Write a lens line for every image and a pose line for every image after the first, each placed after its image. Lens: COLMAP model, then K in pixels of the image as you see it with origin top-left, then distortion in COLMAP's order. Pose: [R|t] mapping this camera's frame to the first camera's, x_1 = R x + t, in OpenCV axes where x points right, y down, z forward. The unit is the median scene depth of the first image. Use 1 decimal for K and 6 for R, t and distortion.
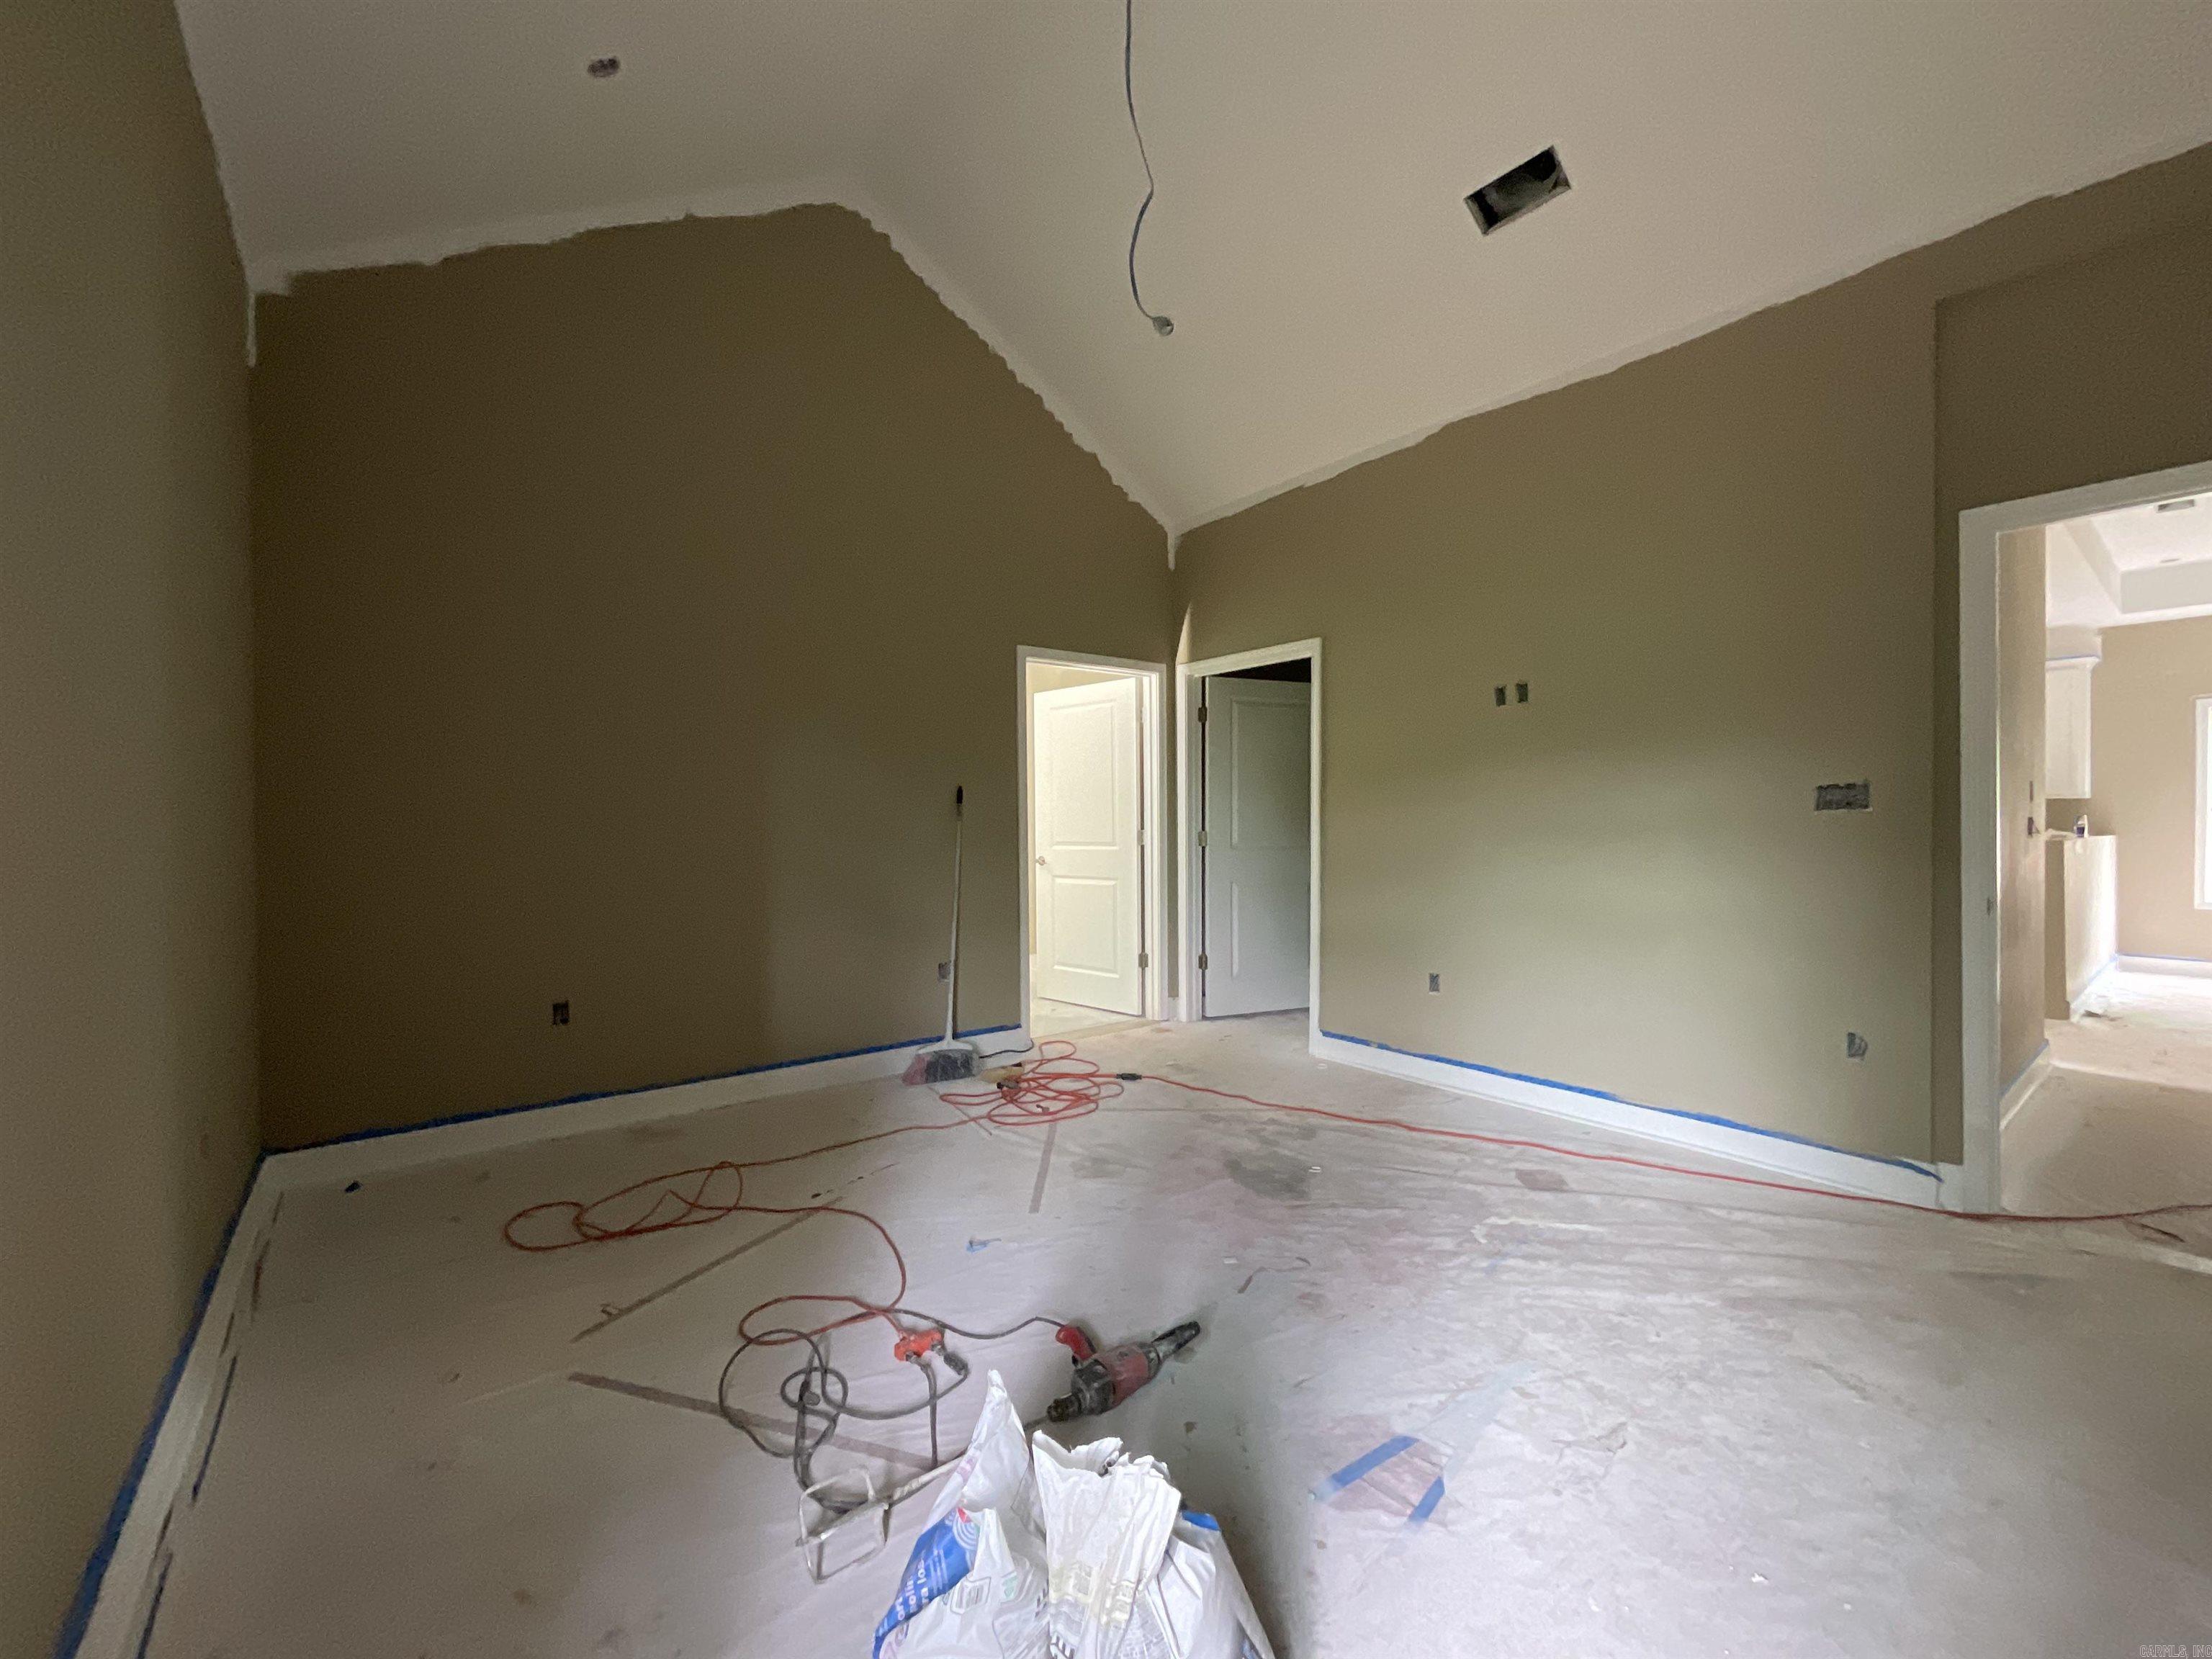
lens RADIAL K [[888.0, 0, 1104.8], [0, 888.0, 825.9], [0, 0, 1]] dist [-0.001928, -0.001011]
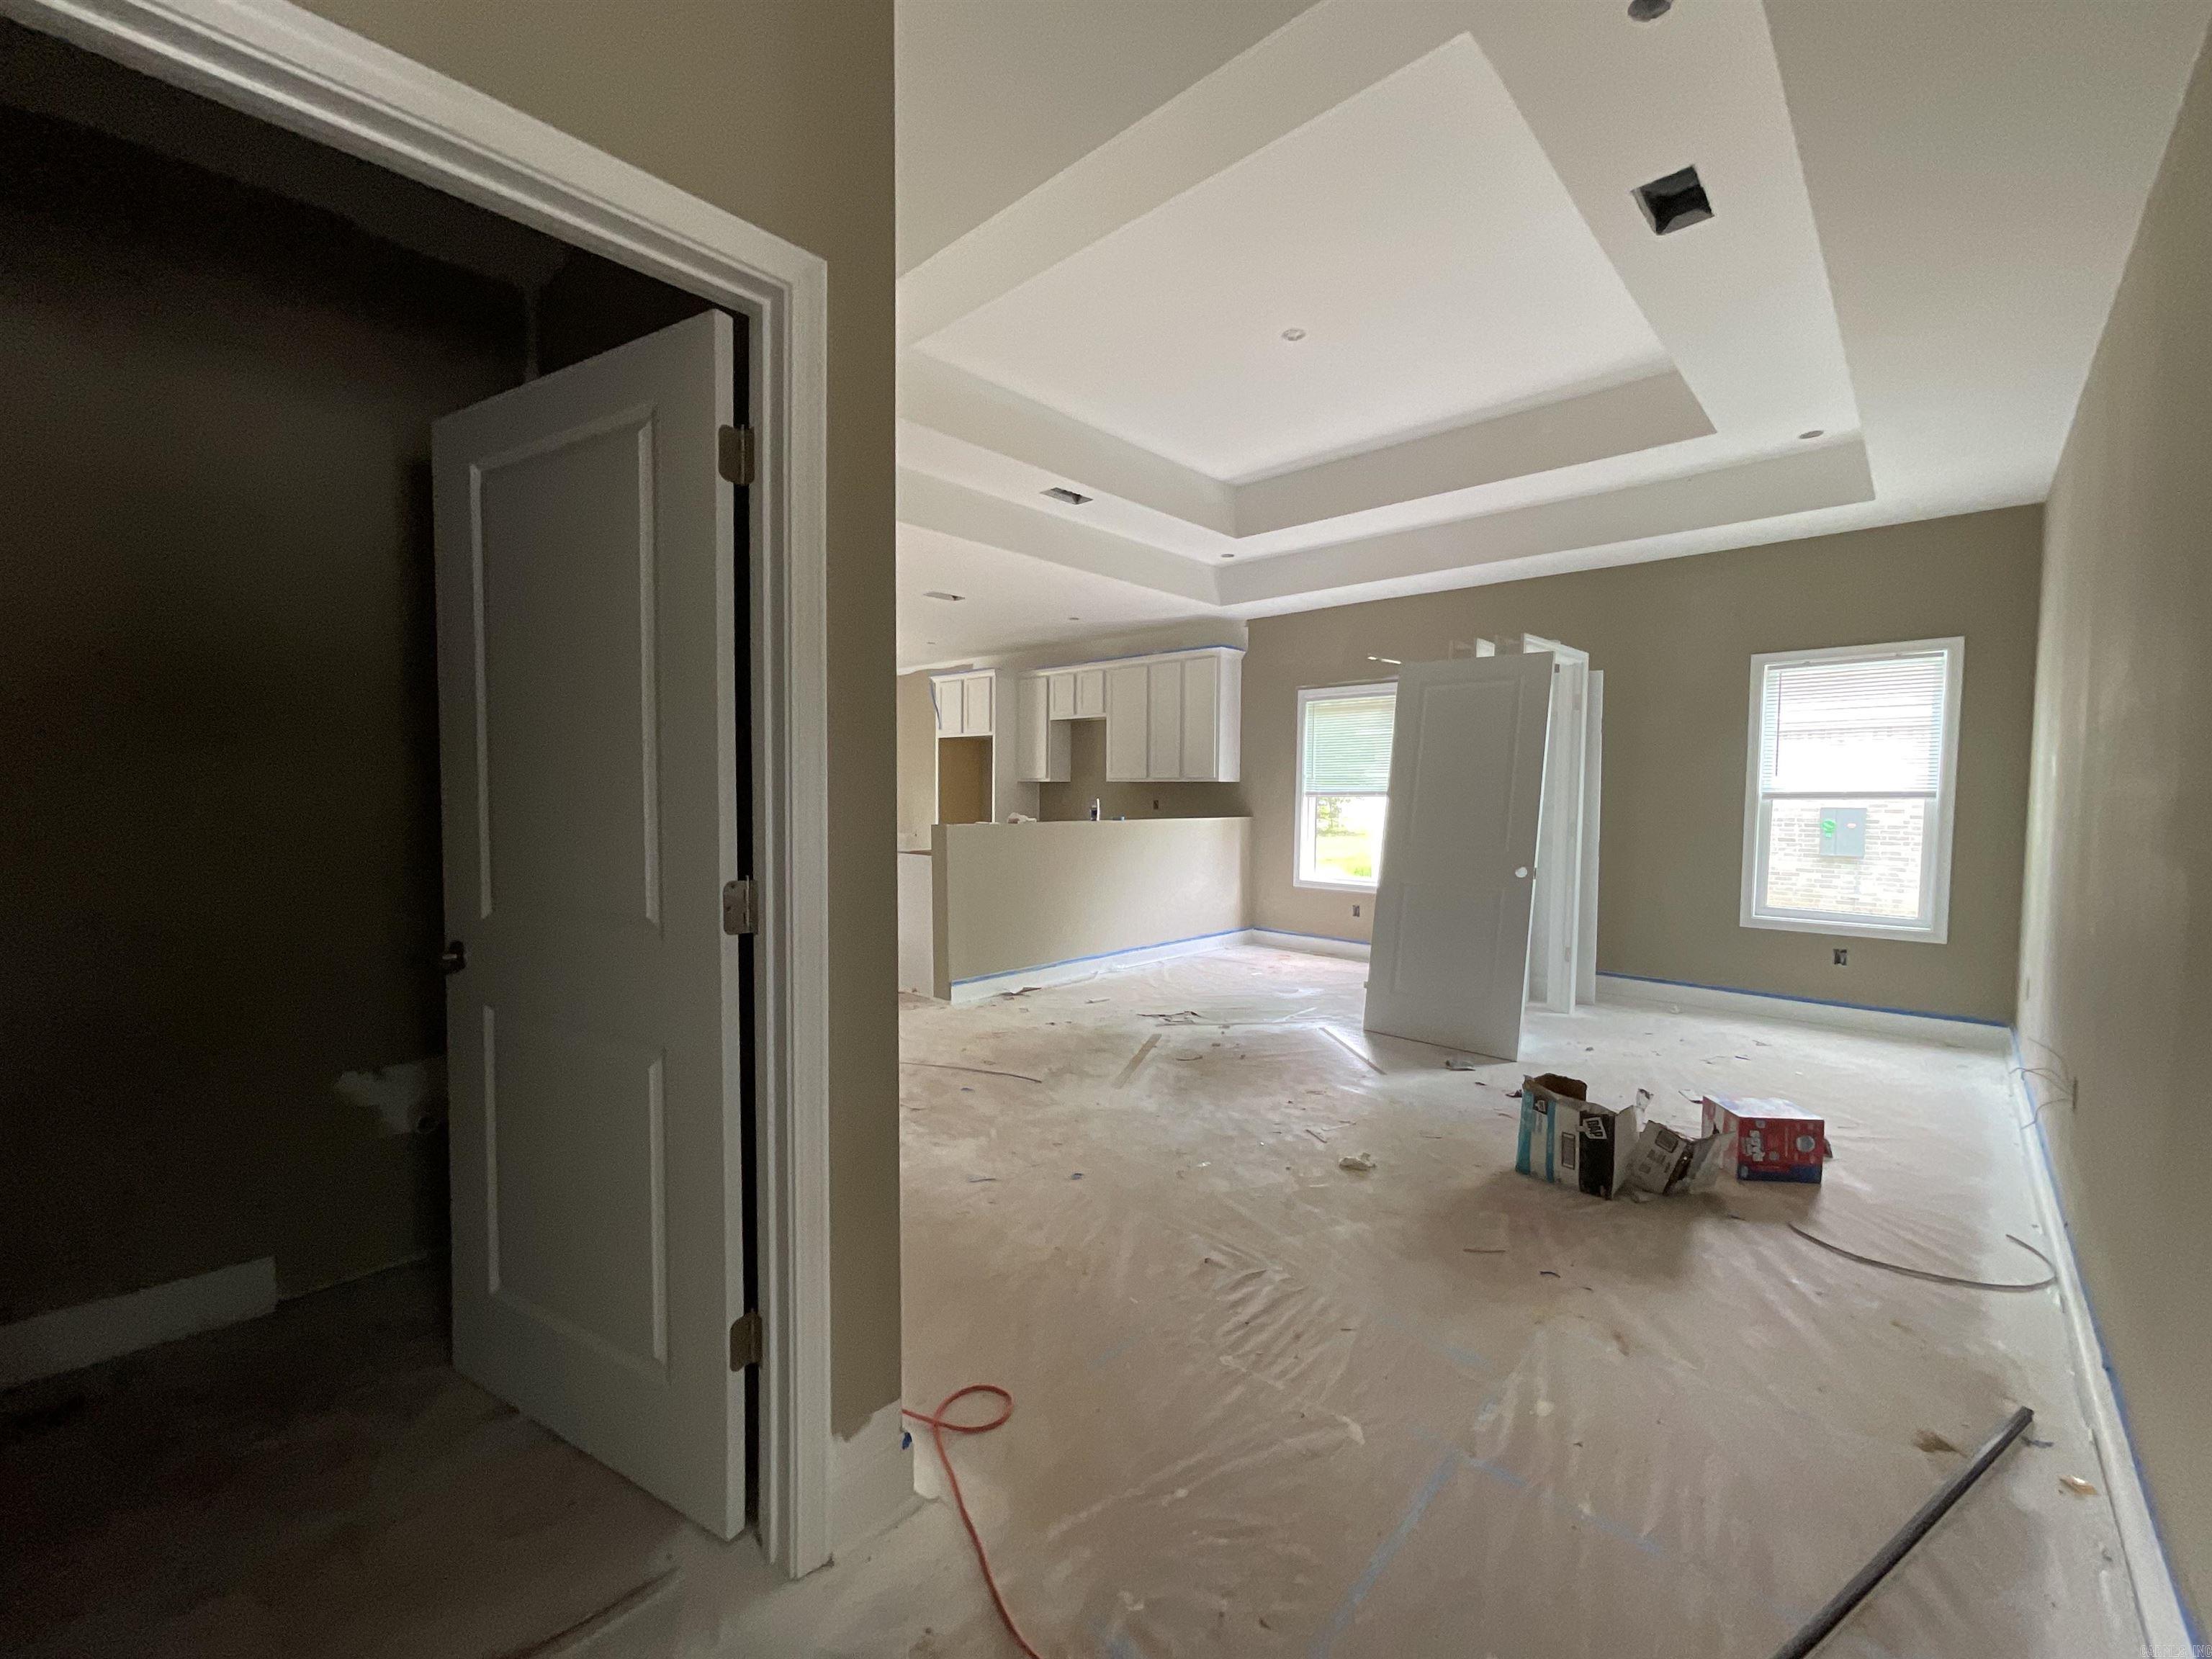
lens RADIAL K [[900.7, 0, 1107.9], [0, 900.7, 832.5], [0, 0, 1]] dist [-0.000994, 0.000043]
pose [[0.986420, 0.004289, 0.164184, 0.795381], [-0.011803, 0.998926, 0.044812, -0.017050], [-0.163816, -0.046141, 0.985411, -0.034115]]
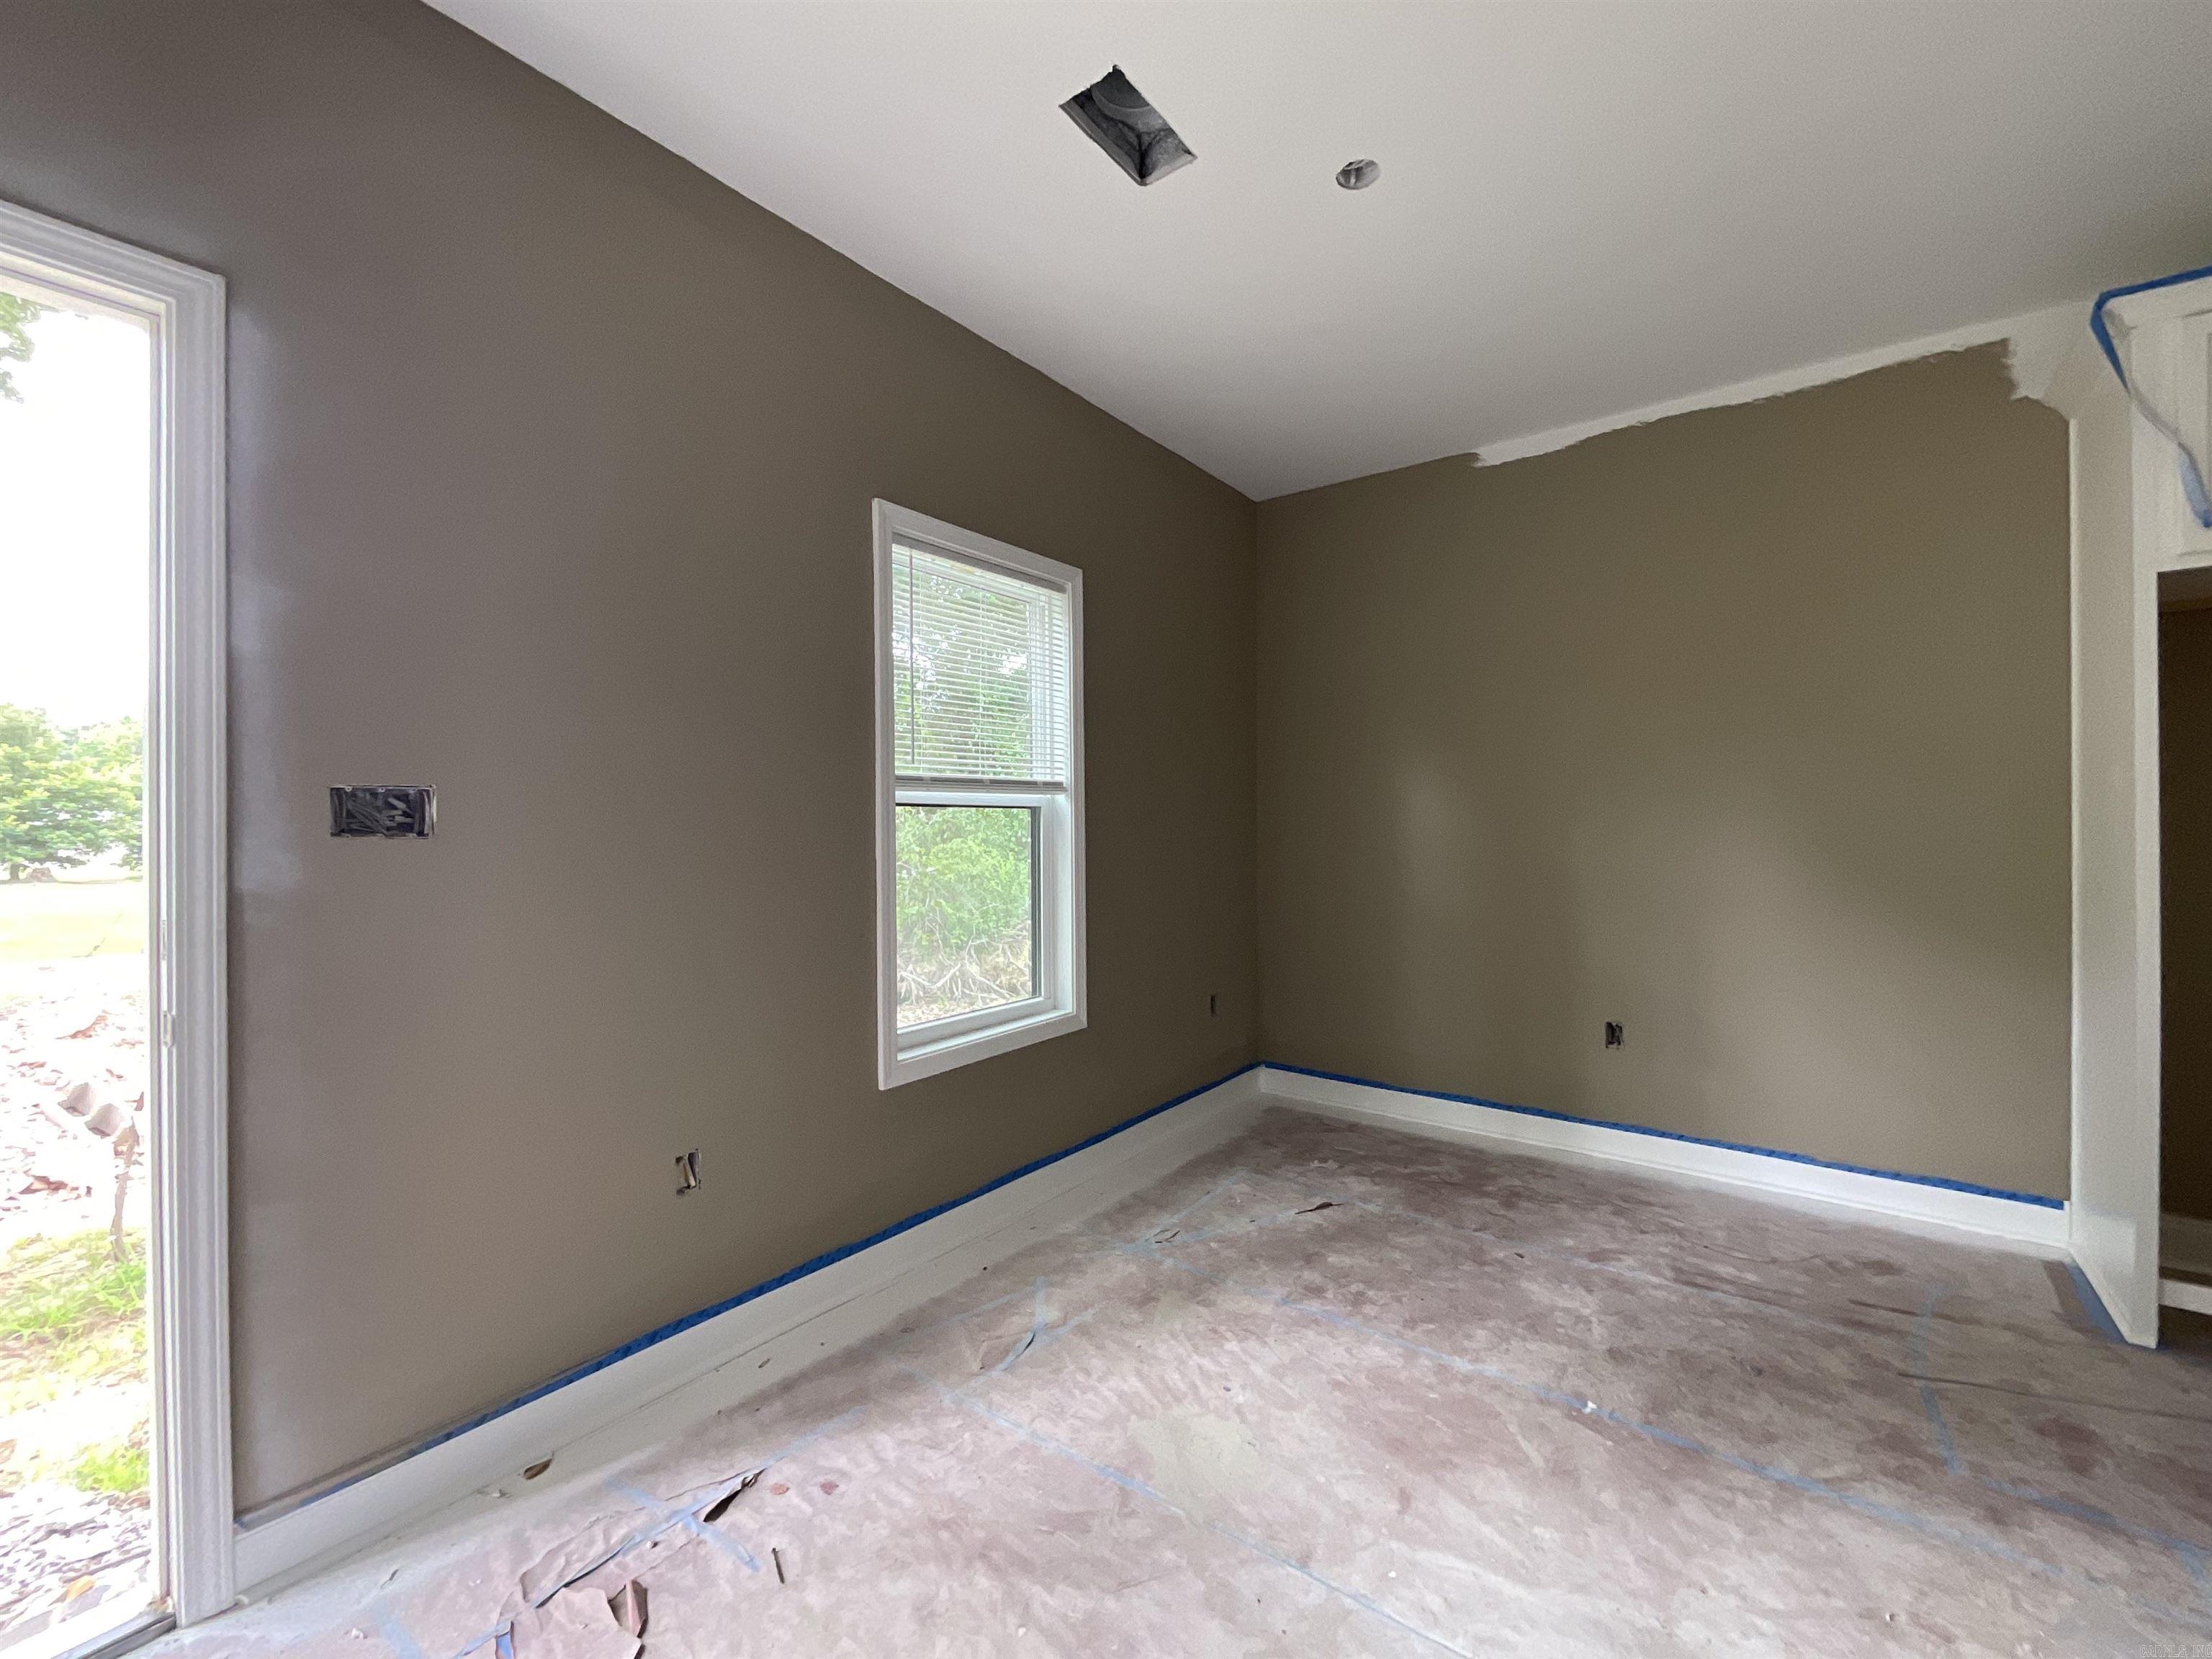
lens RADIAL K [[888.0, 0, 1104.8], [0, 888.0, 825.9], [0, 0, 1]] dist [-0.001928, -0.001011]
pose [[0.966269, 0.001602, 0.257529, 0.360723], [0.000832, 0.999956, -0.009344, -0.009904], [-0.257532, 0.009243, 0.966226, 1.145149]]
